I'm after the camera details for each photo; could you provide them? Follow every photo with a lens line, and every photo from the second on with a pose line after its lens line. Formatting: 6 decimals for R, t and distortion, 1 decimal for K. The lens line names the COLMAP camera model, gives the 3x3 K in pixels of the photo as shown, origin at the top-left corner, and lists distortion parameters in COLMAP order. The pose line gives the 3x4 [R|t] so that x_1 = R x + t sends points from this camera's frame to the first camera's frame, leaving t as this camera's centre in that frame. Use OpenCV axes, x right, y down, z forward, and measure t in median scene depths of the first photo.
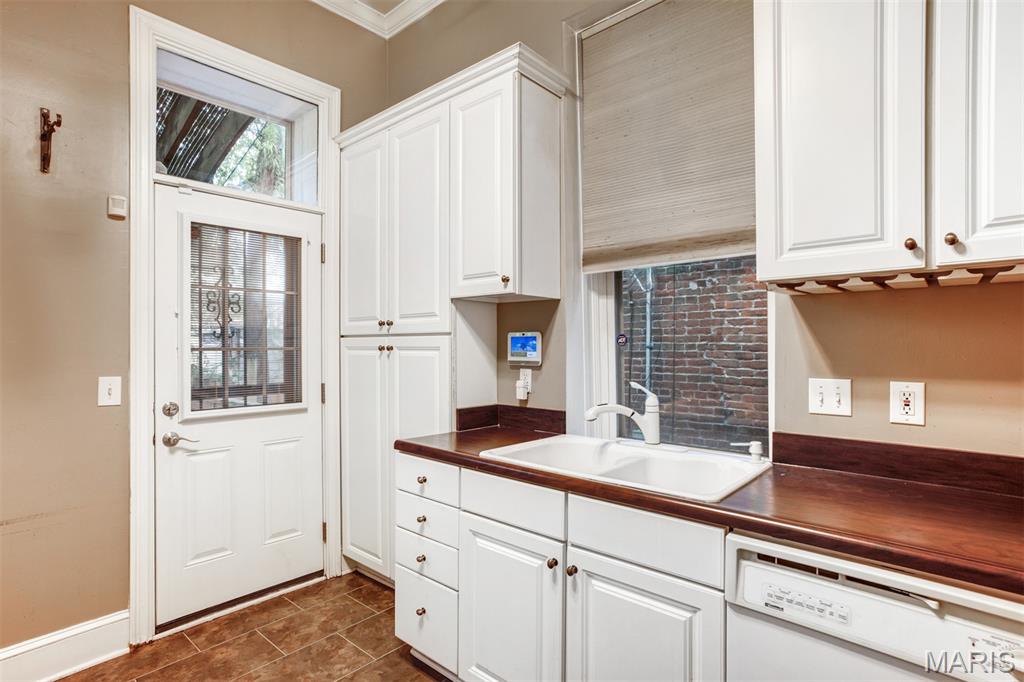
lens RADIAL K [[509.6, 0, 503.0], [0, 509.6, 343.8], [0, 0, 1]] dist [-0.007202, 0.000877]
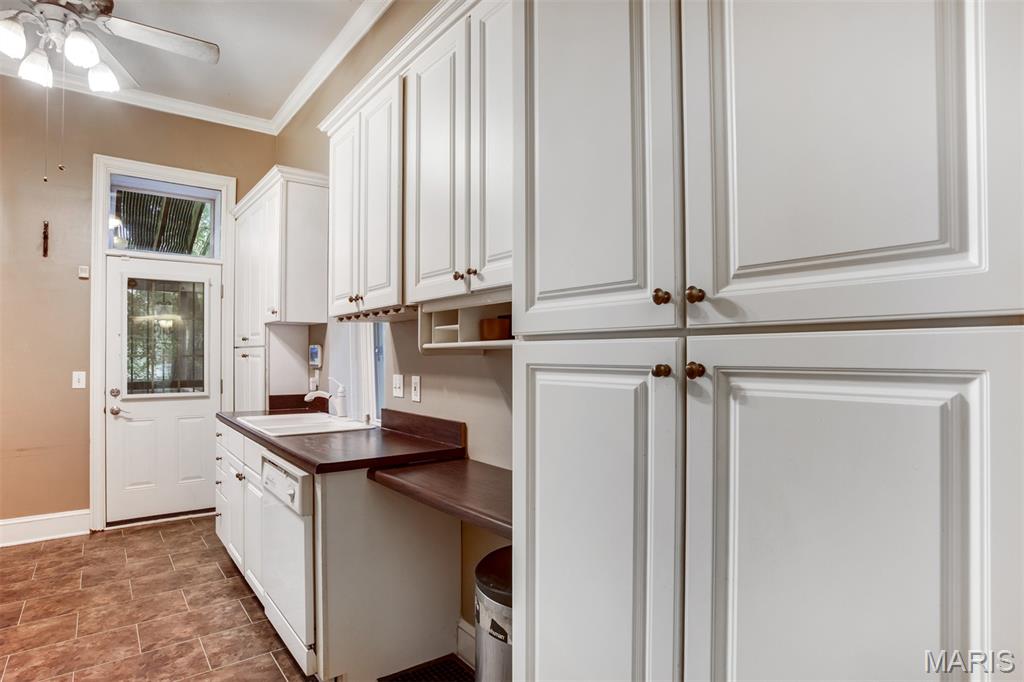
lens RADIAL K [[560.3, 0, 511.0], [0, 560.3, 348.8], [0, 0, 1]] dist [-0.037458, 0.000554]
pose [[0.979182, 0.000116, -0.202986, 0.969239], [-0.001596, 0.999973, -0.007126, -0.001408], [0.202980, 0.007301, 0.979156, -0.485109]]
